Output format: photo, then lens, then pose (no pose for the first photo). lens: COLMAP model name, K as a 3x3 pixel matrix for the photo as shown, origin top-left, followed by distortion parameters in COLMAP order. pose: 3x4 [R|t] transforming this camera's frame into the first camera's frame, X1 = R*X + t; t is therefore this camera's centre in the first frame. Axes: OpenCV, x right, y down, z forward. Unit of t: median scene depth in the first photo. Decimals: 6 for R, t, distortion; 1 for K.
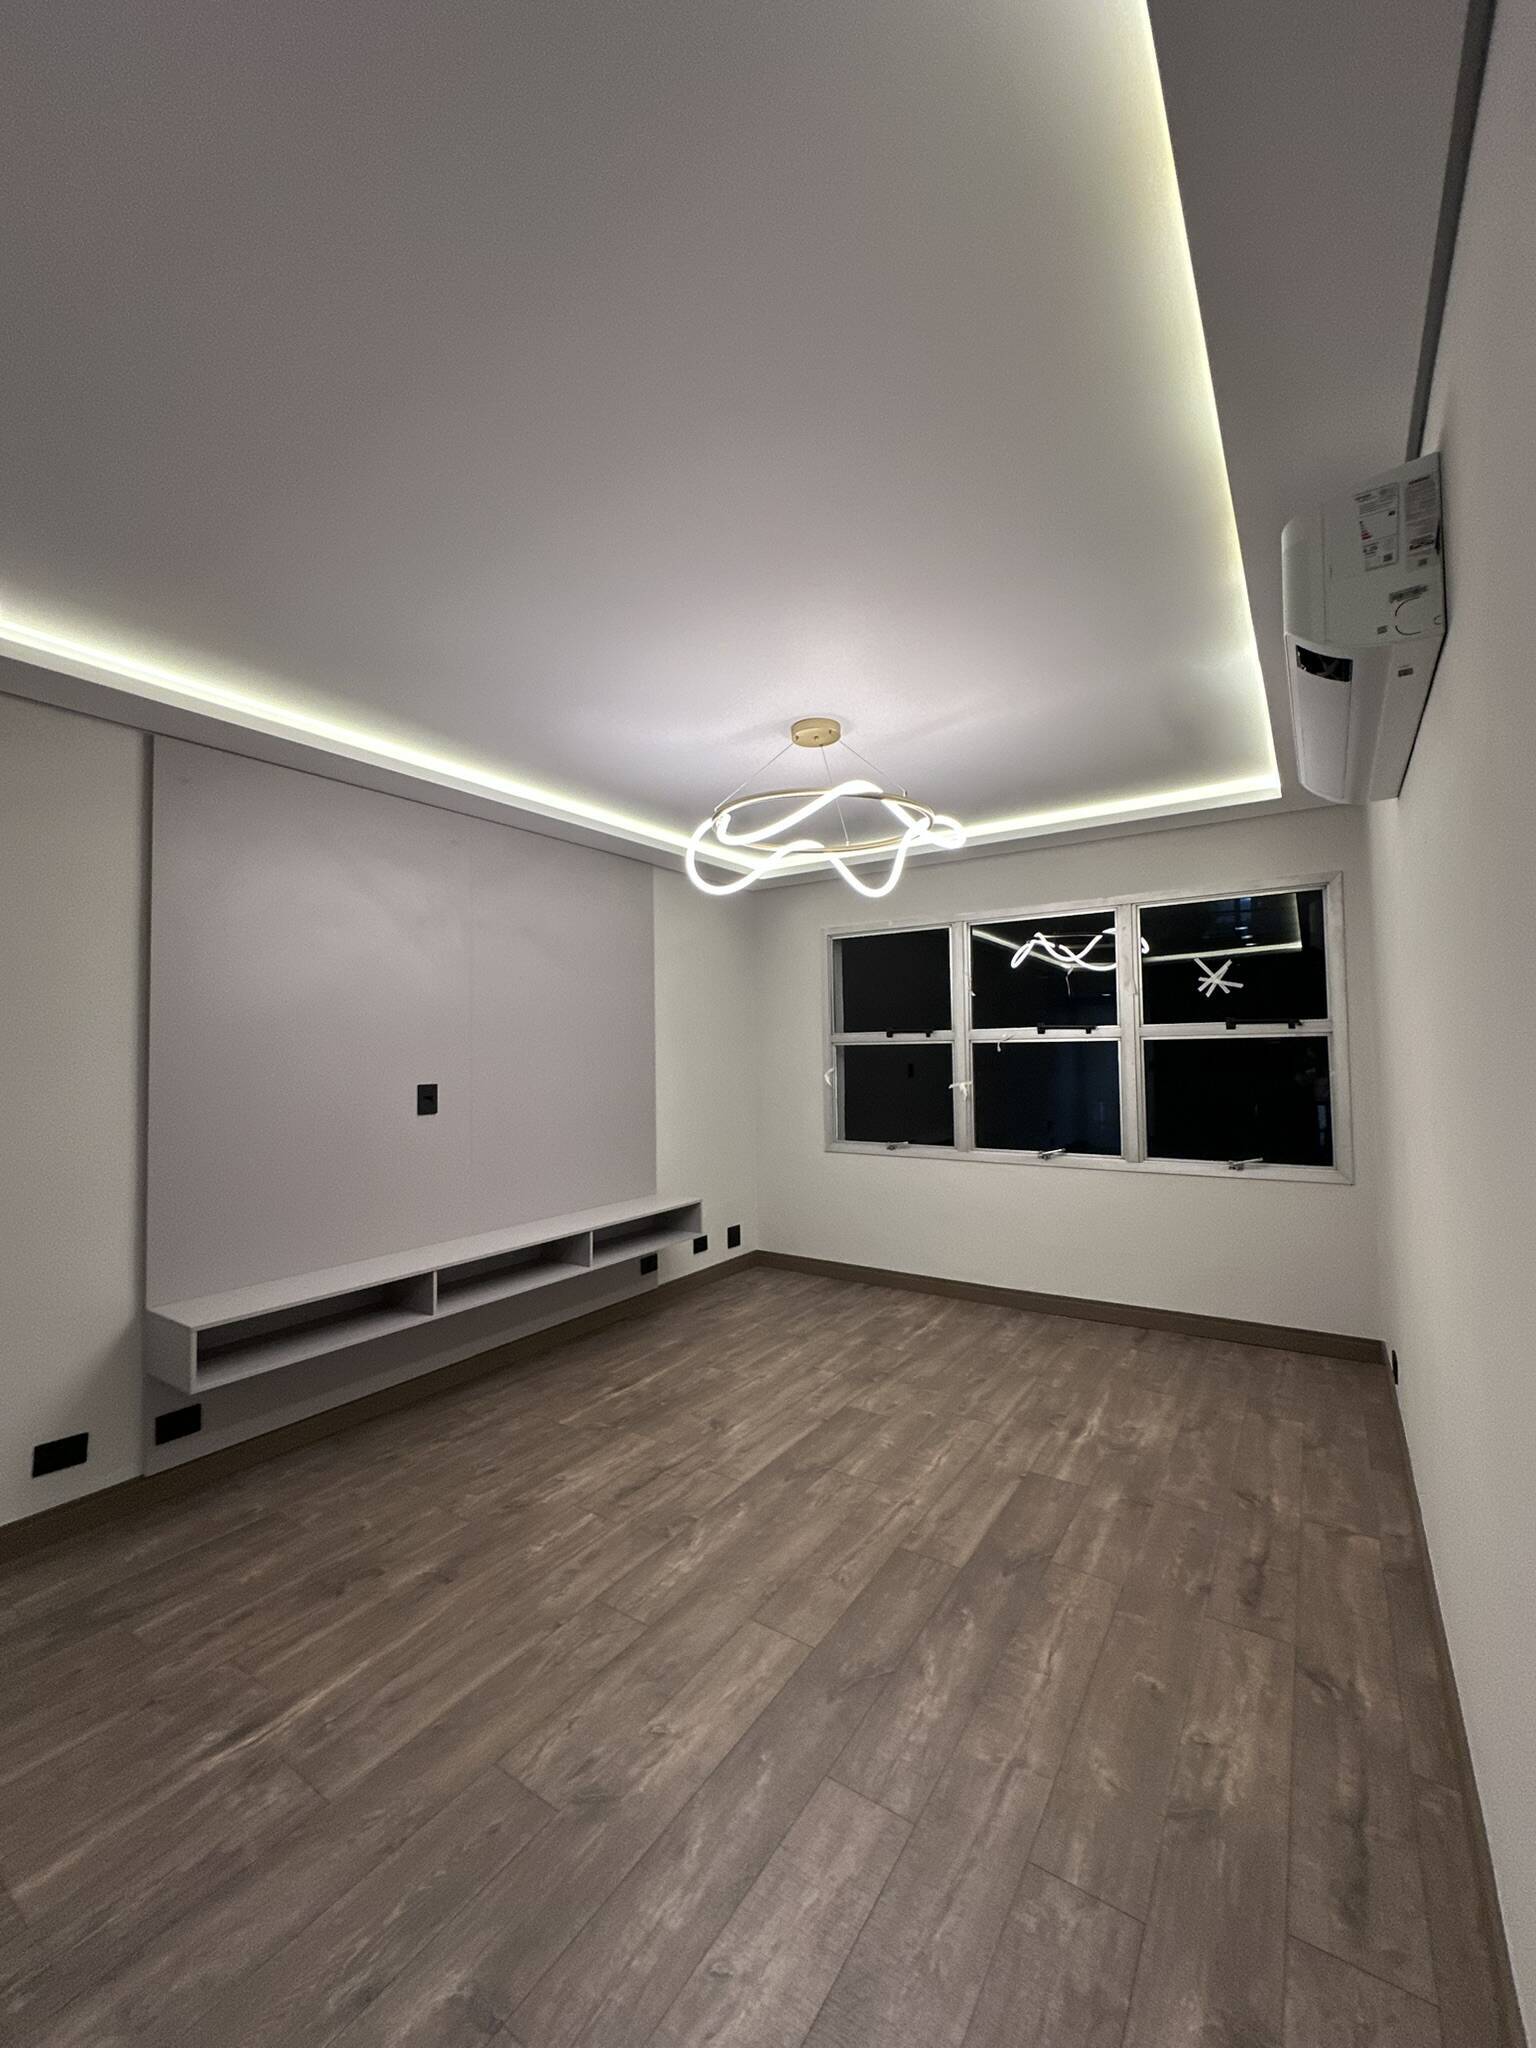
lens RADIAL K [[816.2, 0, 768.7], [0, 816.2, 1020.3], [0, 0, 1]] dist [-0.003484, 0.000256]
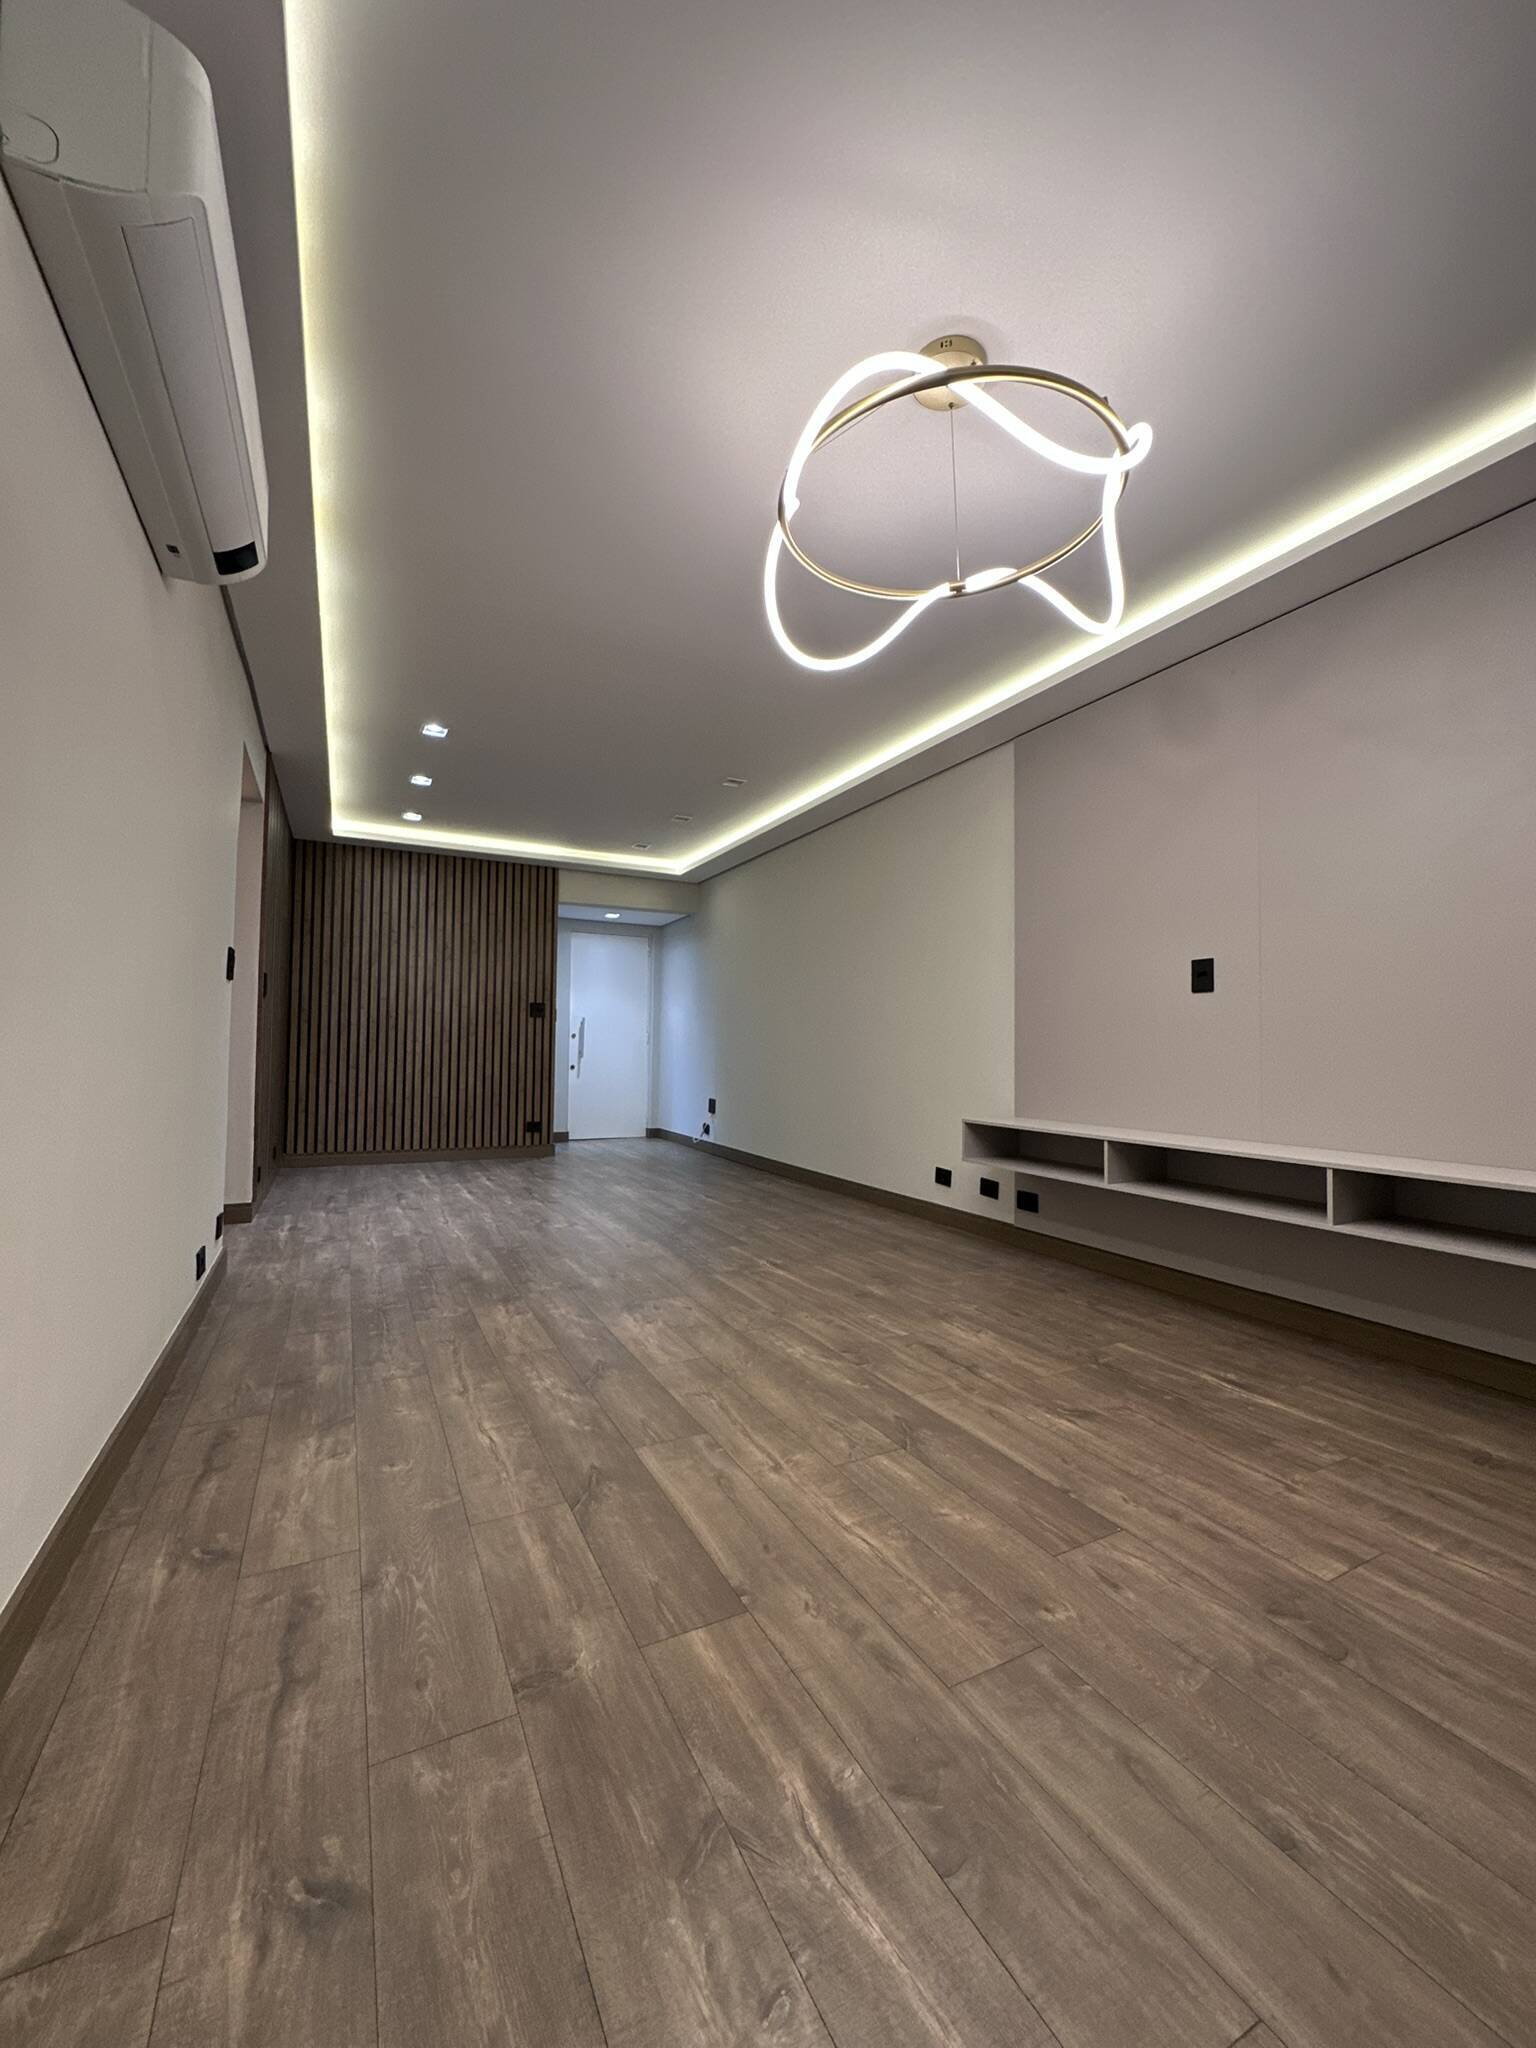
lens RADIAL K [[816.2, 0, 768.7], [0, 816.2, 1020.3], [0, 0, 1]] dist [-0.003484, 0.000256]
pose [[-0.476363, -0.023213, -0.878942, 0.814680], [0.030011, 0.998640, -0.042639, 0.230416], [0.878736, -0.046690, -0.475018, 1.355554]]
